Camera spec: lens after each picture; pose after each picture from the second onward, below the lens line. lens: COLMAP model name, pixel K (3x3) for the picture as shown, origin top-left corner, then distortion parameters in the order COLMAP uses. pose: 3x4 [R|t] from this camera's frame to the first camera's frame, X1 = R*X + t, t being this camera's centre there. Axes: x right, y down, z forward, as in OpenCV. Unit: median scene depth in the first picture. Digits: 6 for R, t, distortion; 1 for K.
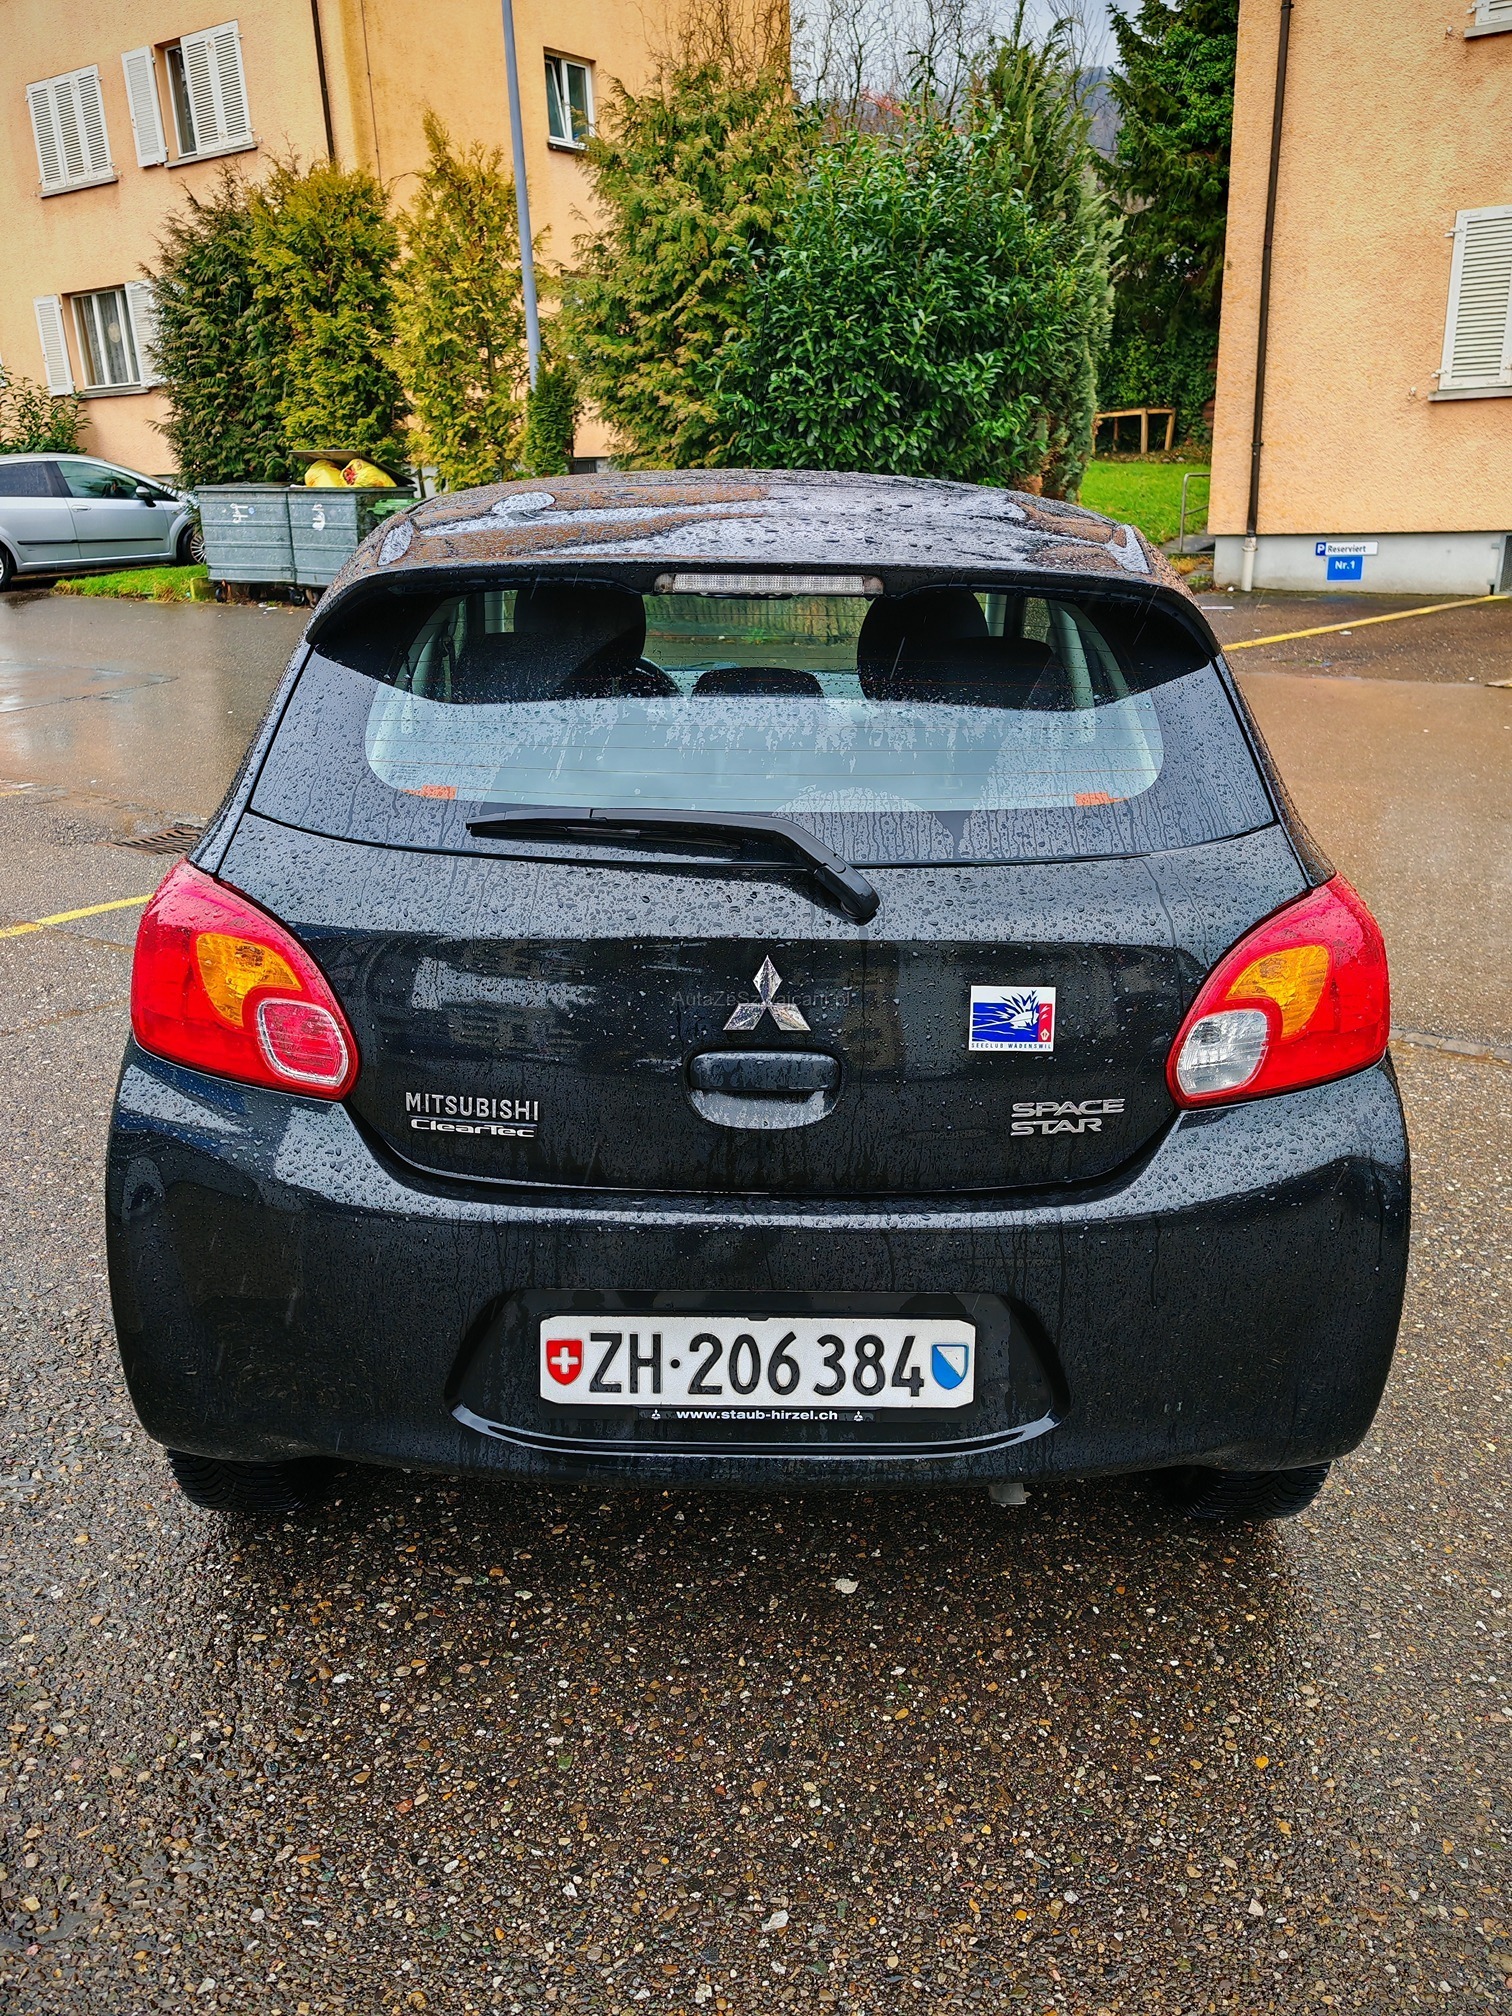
lens RADIAL K [[1558.5, 0, 757.4], [0, 1558.5, 962.0], [0, 0, 1]] dist [0.065949, -0.072886]
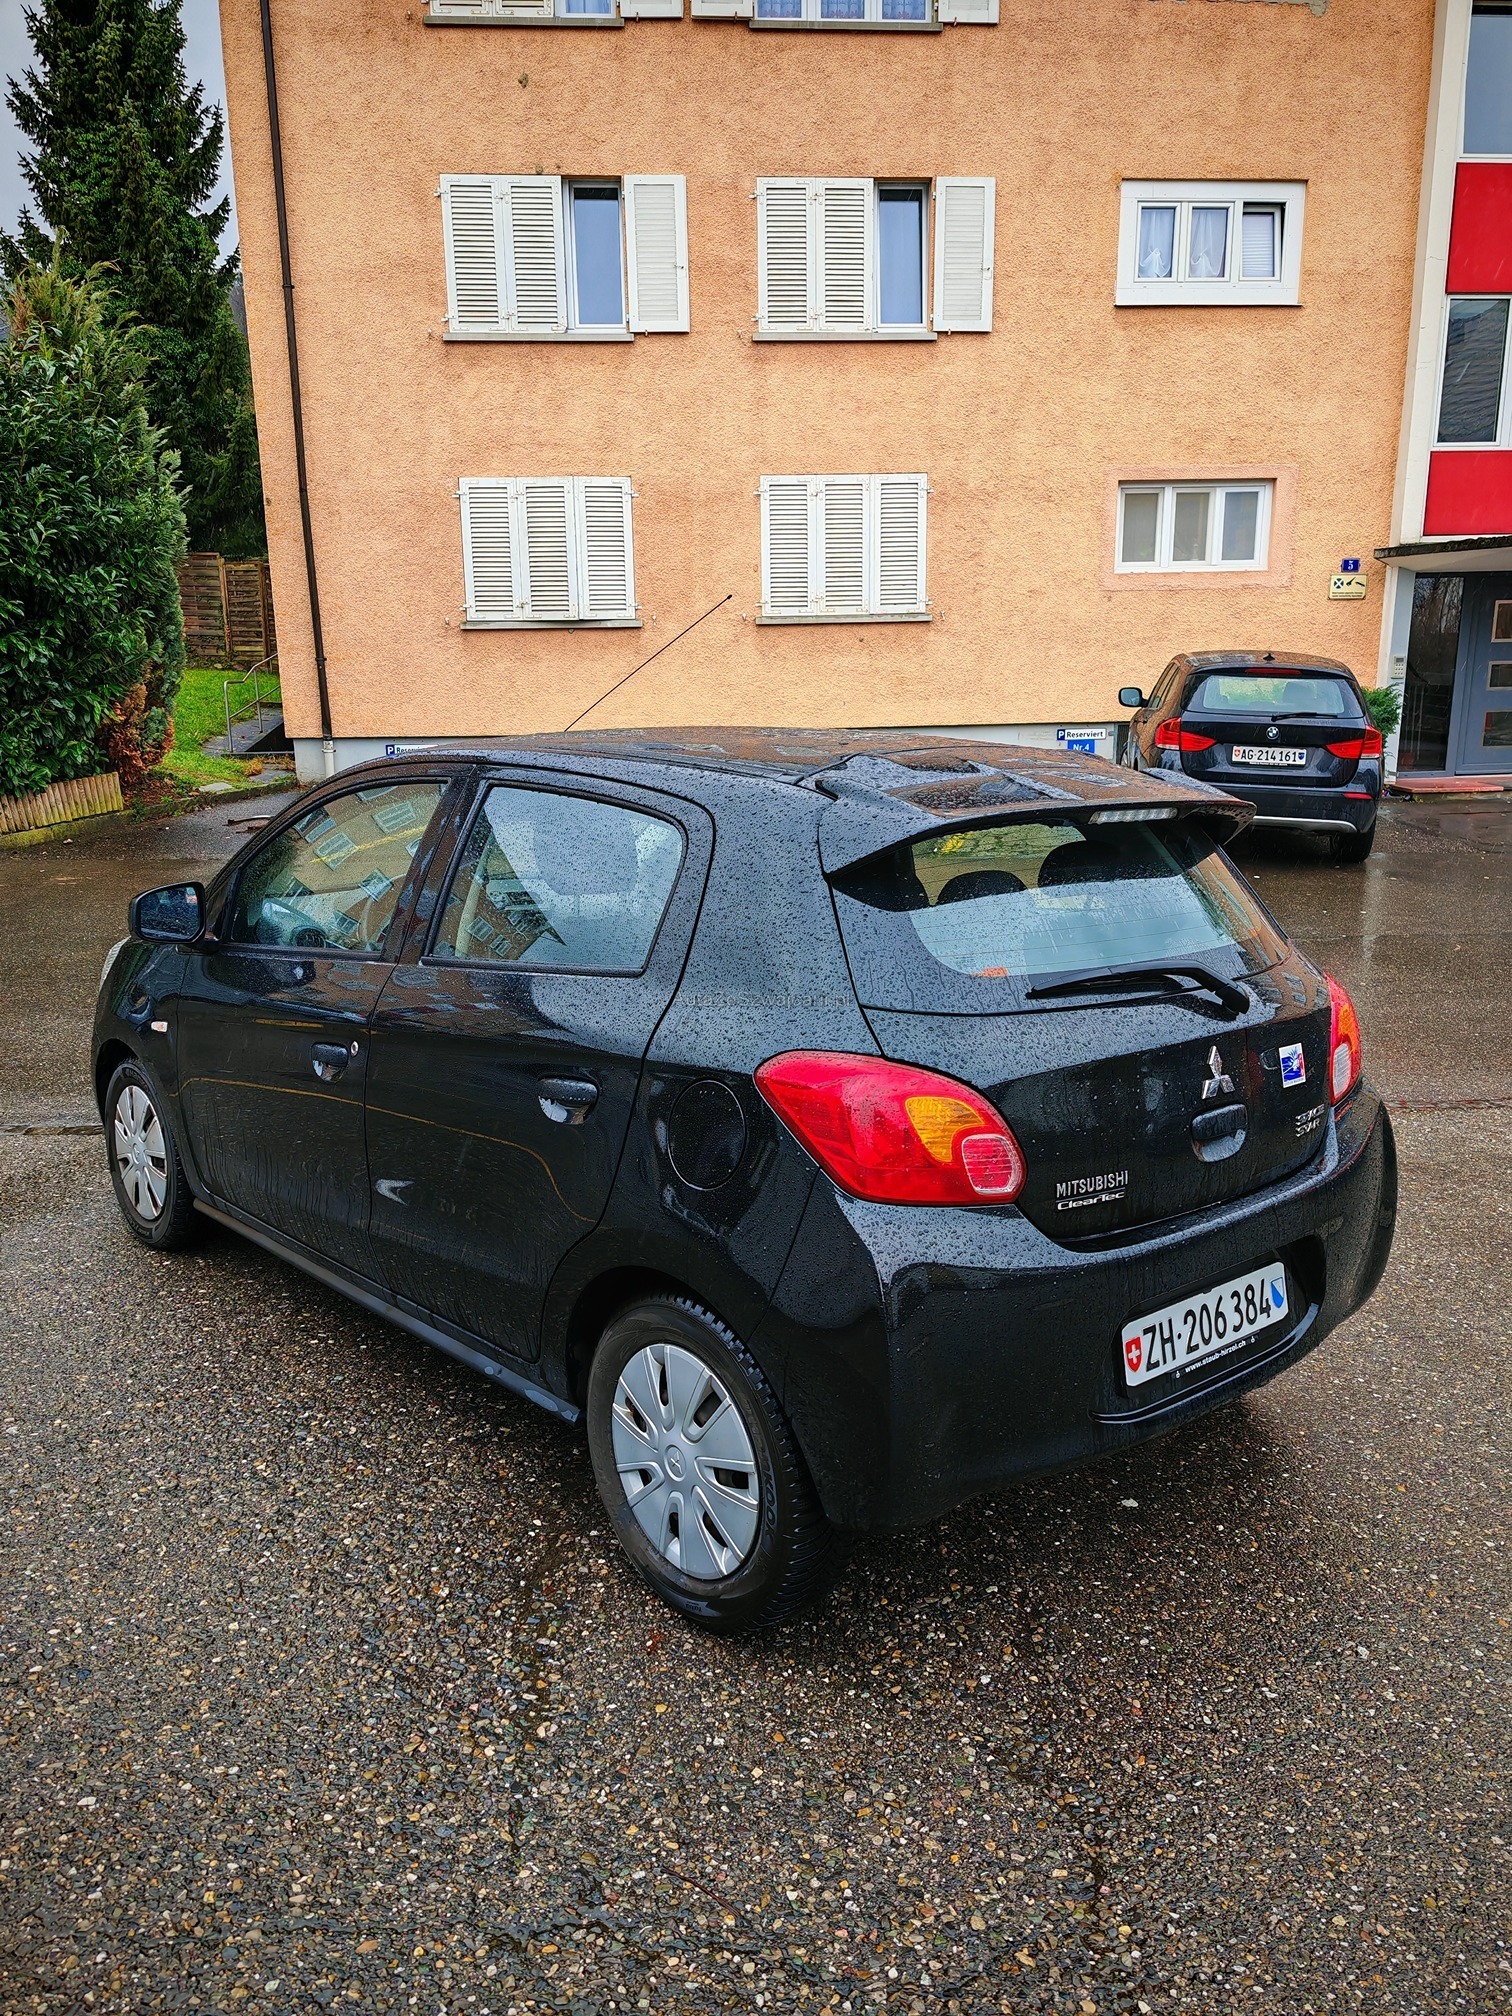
lens RADIAL K [[1506.0, 0, 761.3], [0, 1506.0, 974.8], [0, 0, 1]] dist [0.063848, -0.076132]
pose [[0.759864, -0.113091, 0.640170, -0.172222], [0.178862, 0.983116, -0.038629, -0.012910], [-0.624993, 0.143855, 0.767261, 0.014777]]
